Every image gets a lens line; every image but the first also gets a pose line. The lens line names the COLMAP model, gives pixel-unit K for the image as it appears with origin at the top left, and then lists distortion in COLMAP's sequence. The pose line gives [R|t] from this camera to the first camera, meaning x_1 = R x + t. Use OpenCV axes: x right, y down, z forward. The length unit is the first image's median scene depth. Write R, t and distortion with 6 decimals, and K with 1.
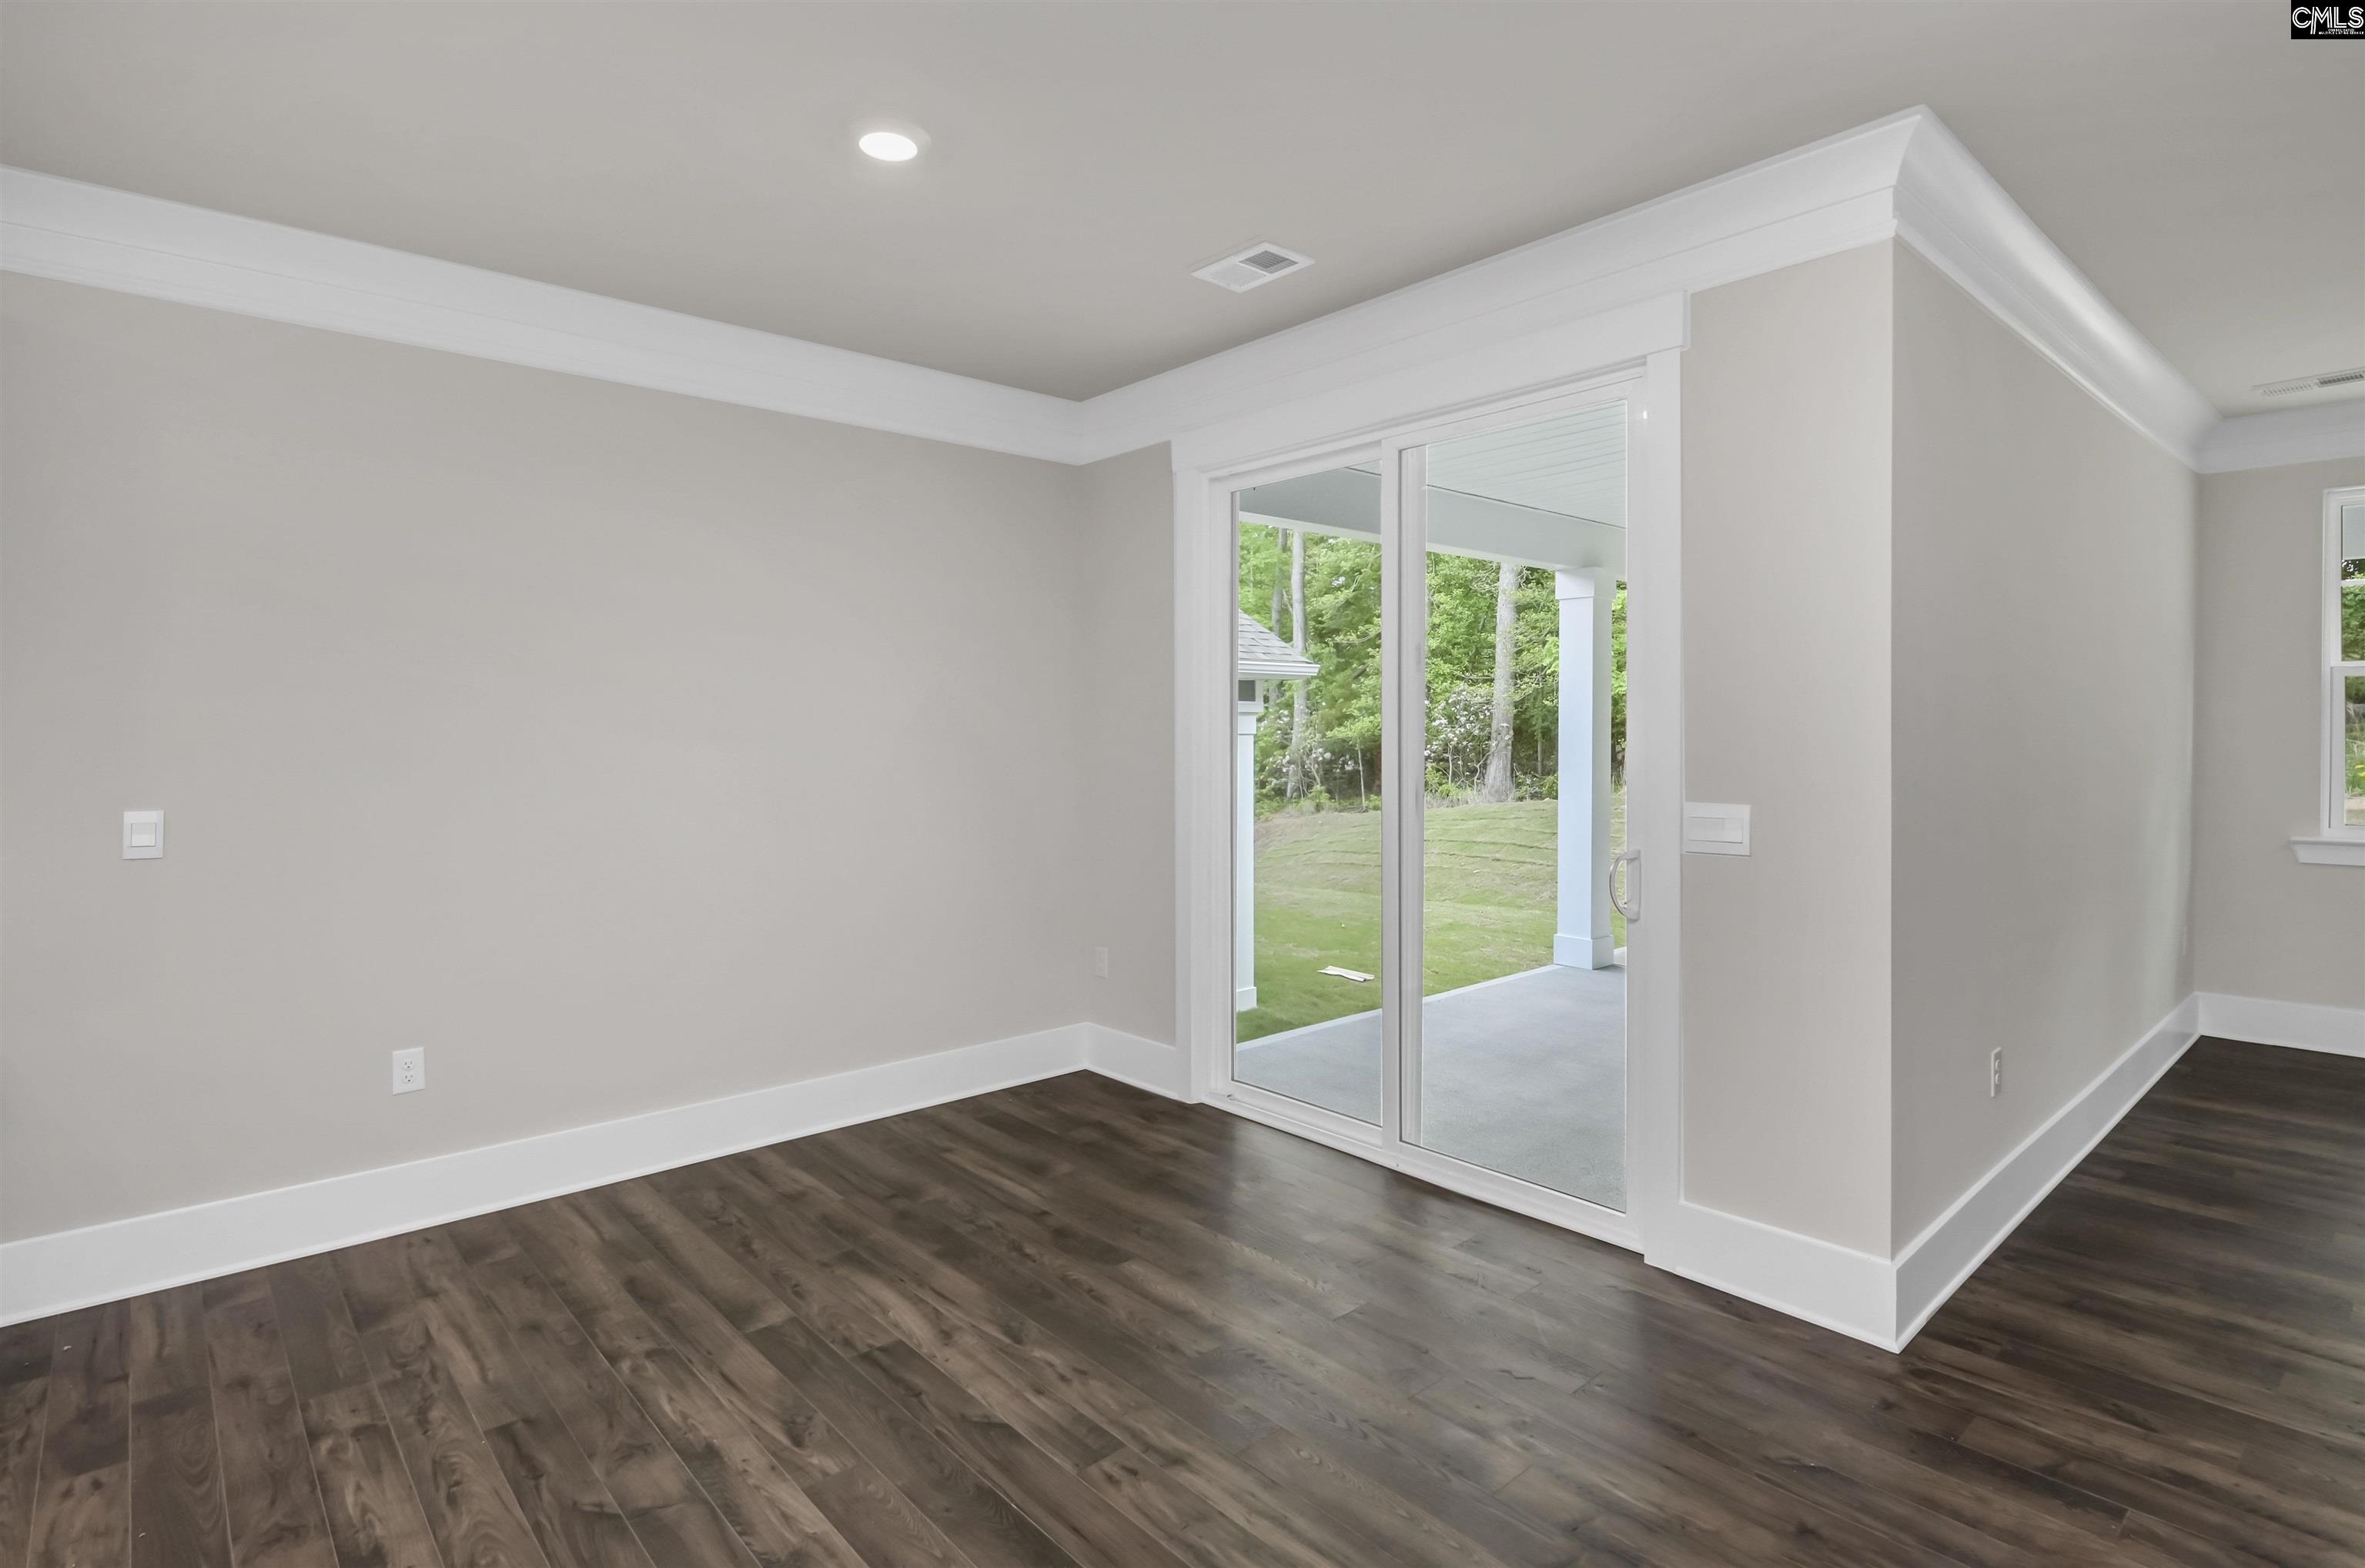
lens RADIAL K [[1188.8, 0, 1189.0], [0, 1188.8, 737.1], [0, 0, 1]] dist [0.005259, -0.011662]
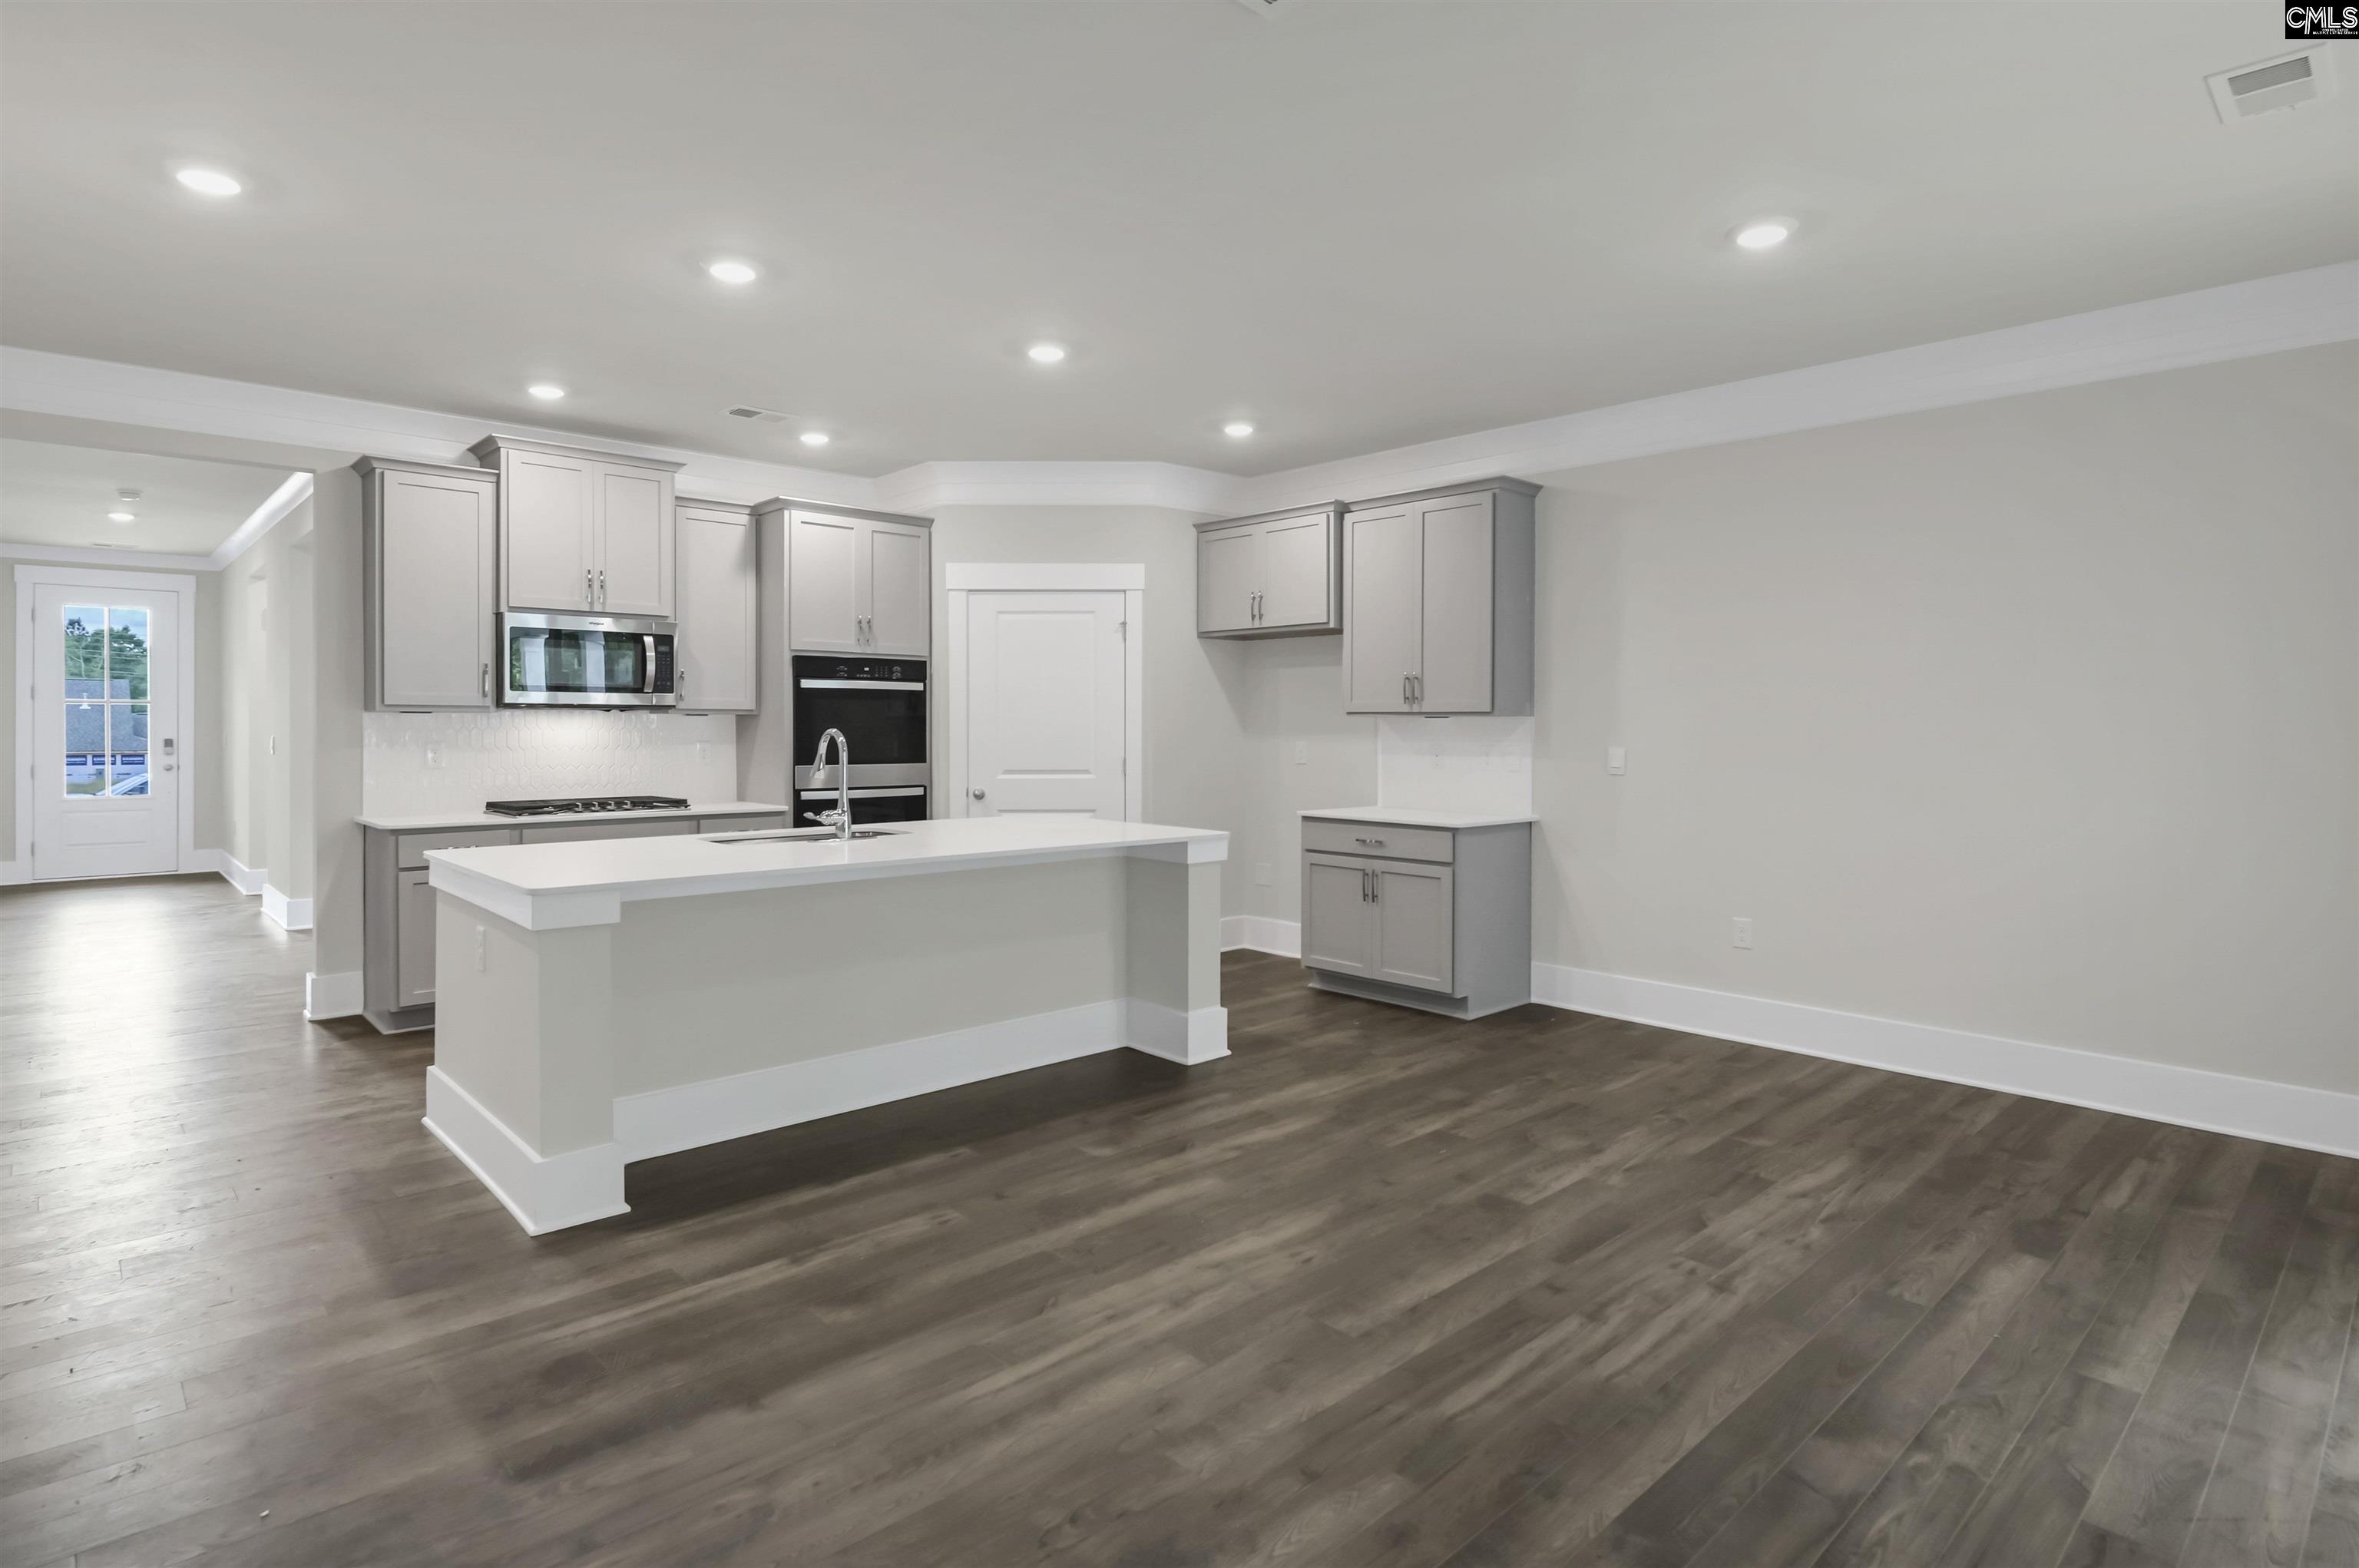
lens RADIAL K [[1185.8, 0, 1242.4], [0, 1185.8, 724.8], [0, 0, 1]] dist [0.005259, -0.011662]
pose [[0.057405, 0.004260, -0.998342, 0.623730], [-0.010609, 0.999937, 0.003657, 0.017180], [0.998295, 0.010382, 0.057446, 0.232029]]
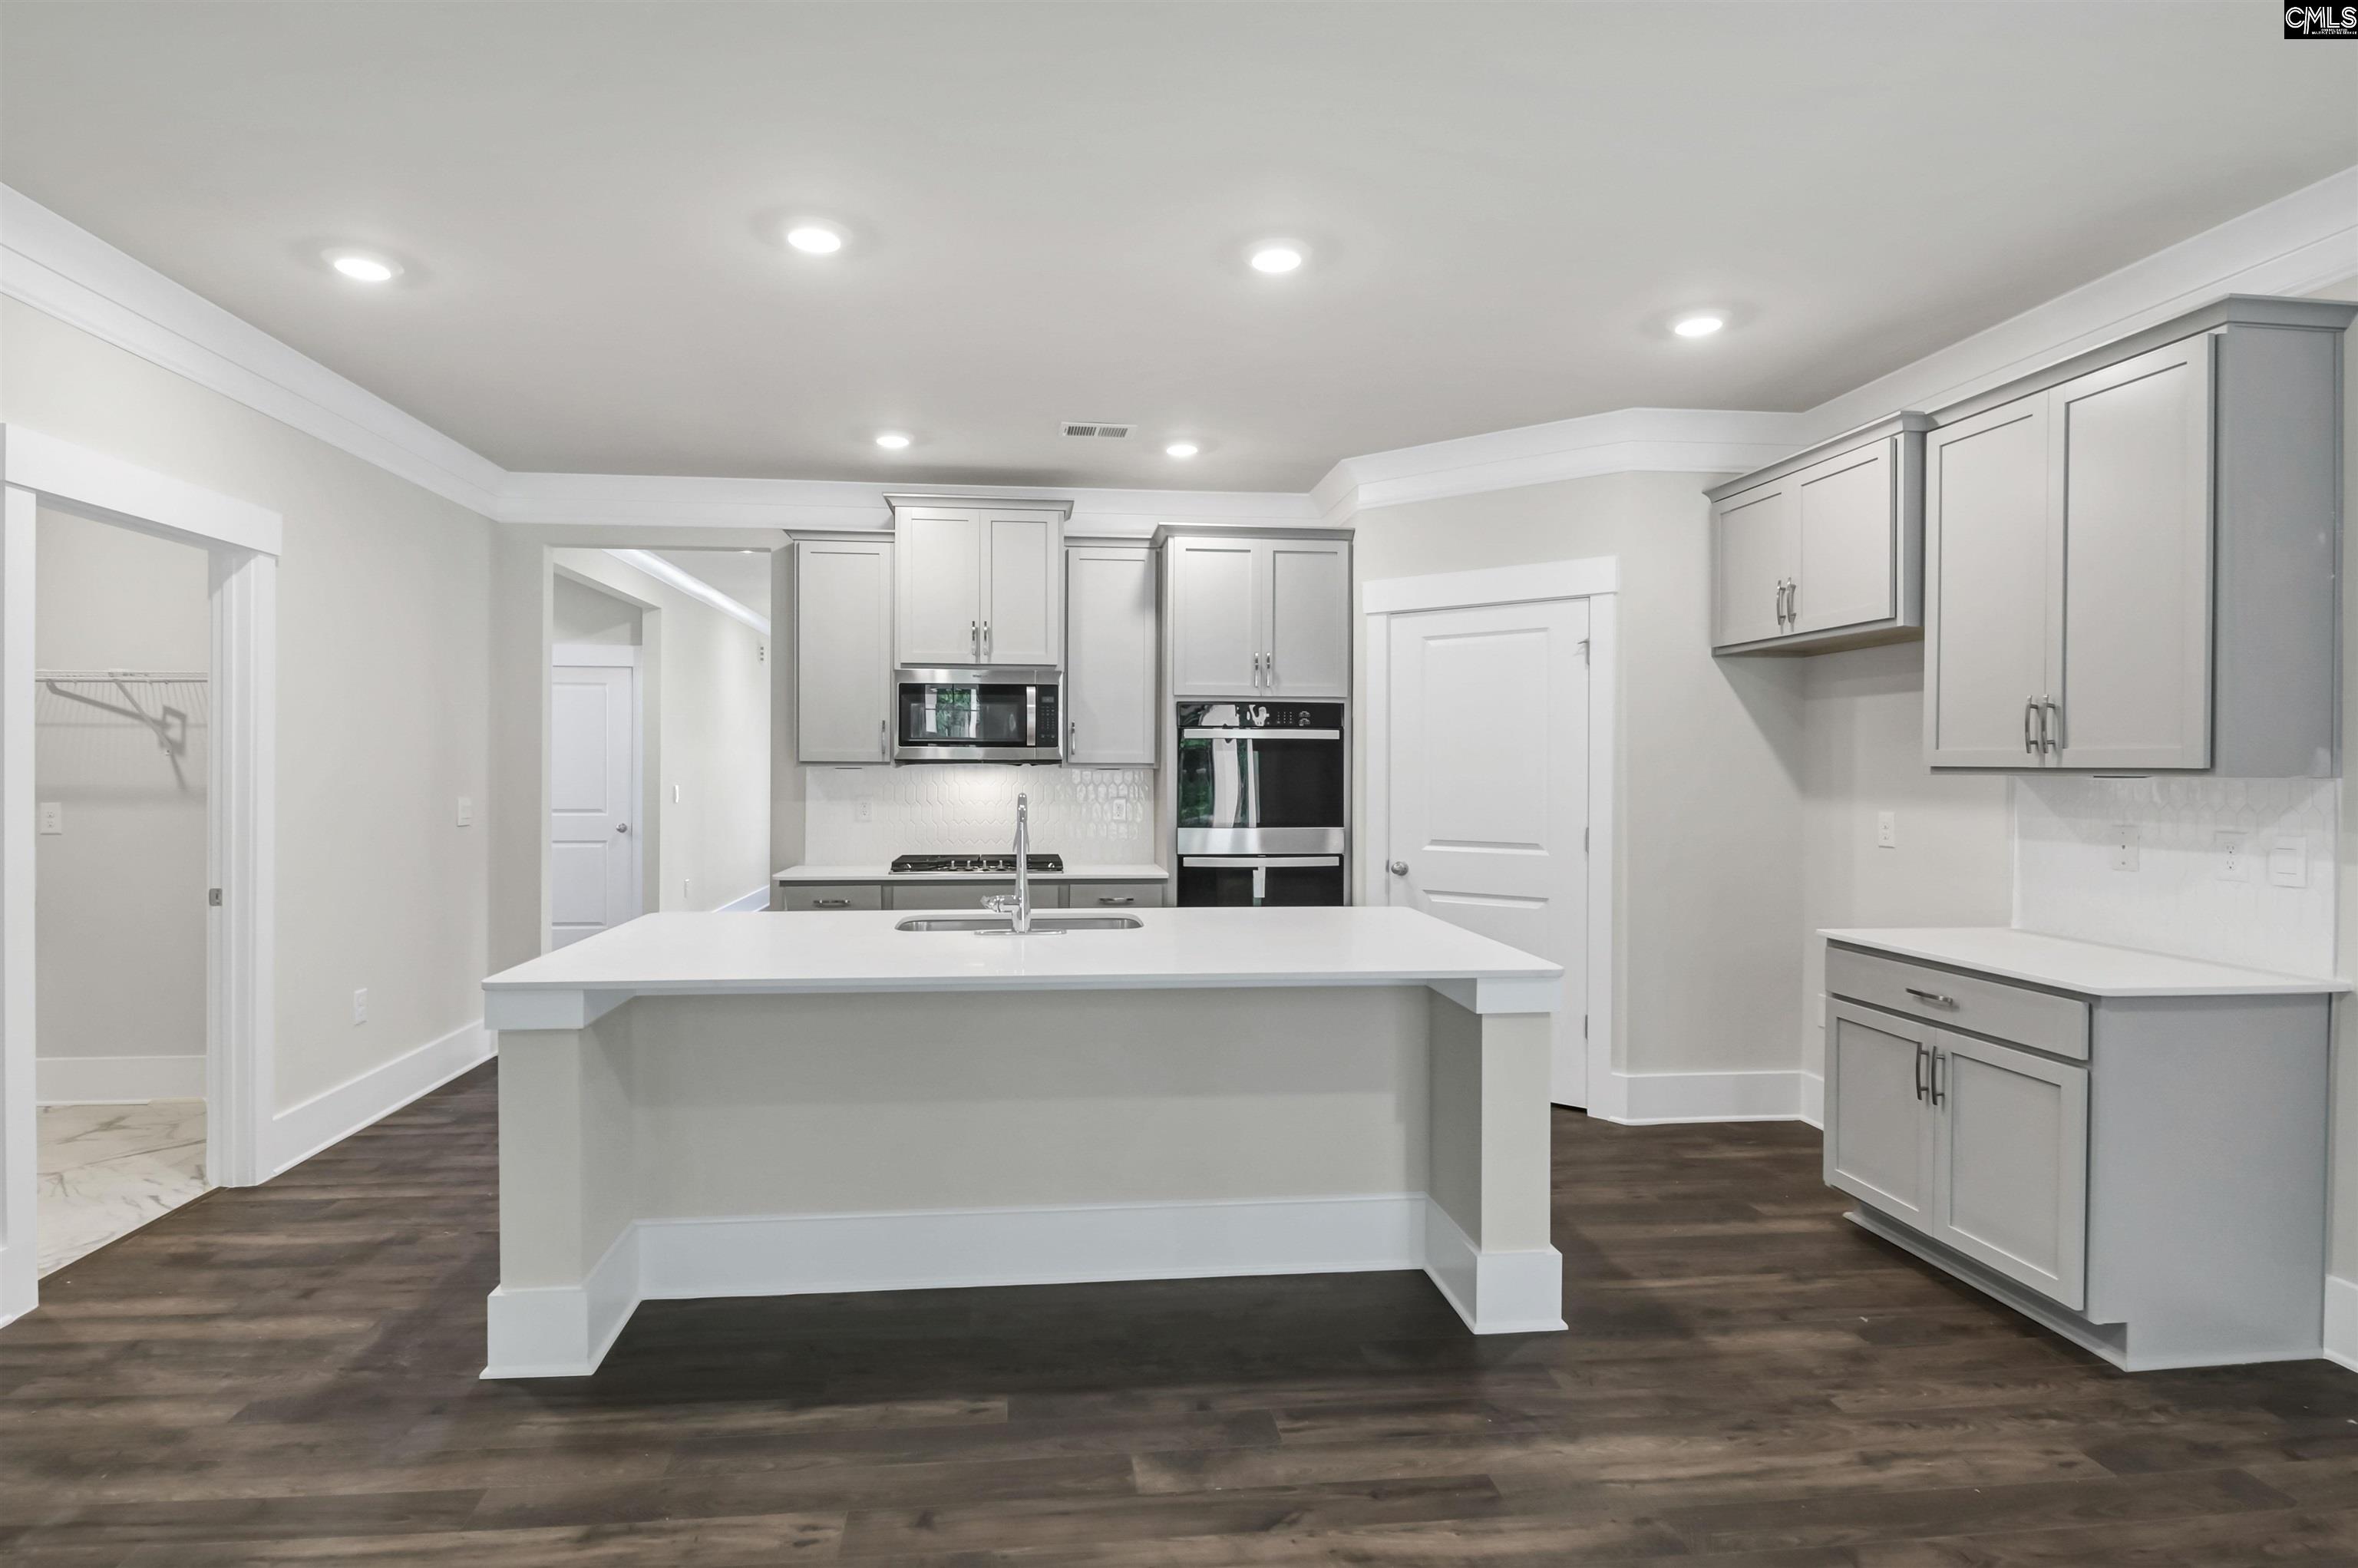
lens RADIAL K [[1185.3, 0, 1188.5], [0, 1185.3, 766.5], [0, 0, 1]] dist [0.005259, -0.011662]
pose [[-0.577383, 0.003212, -0.816467, 0.195424], [-0.007371, 0.999931, 0.009146, 0.001704], [0.816440, 0.011299, -0.577319, 0.500162]]
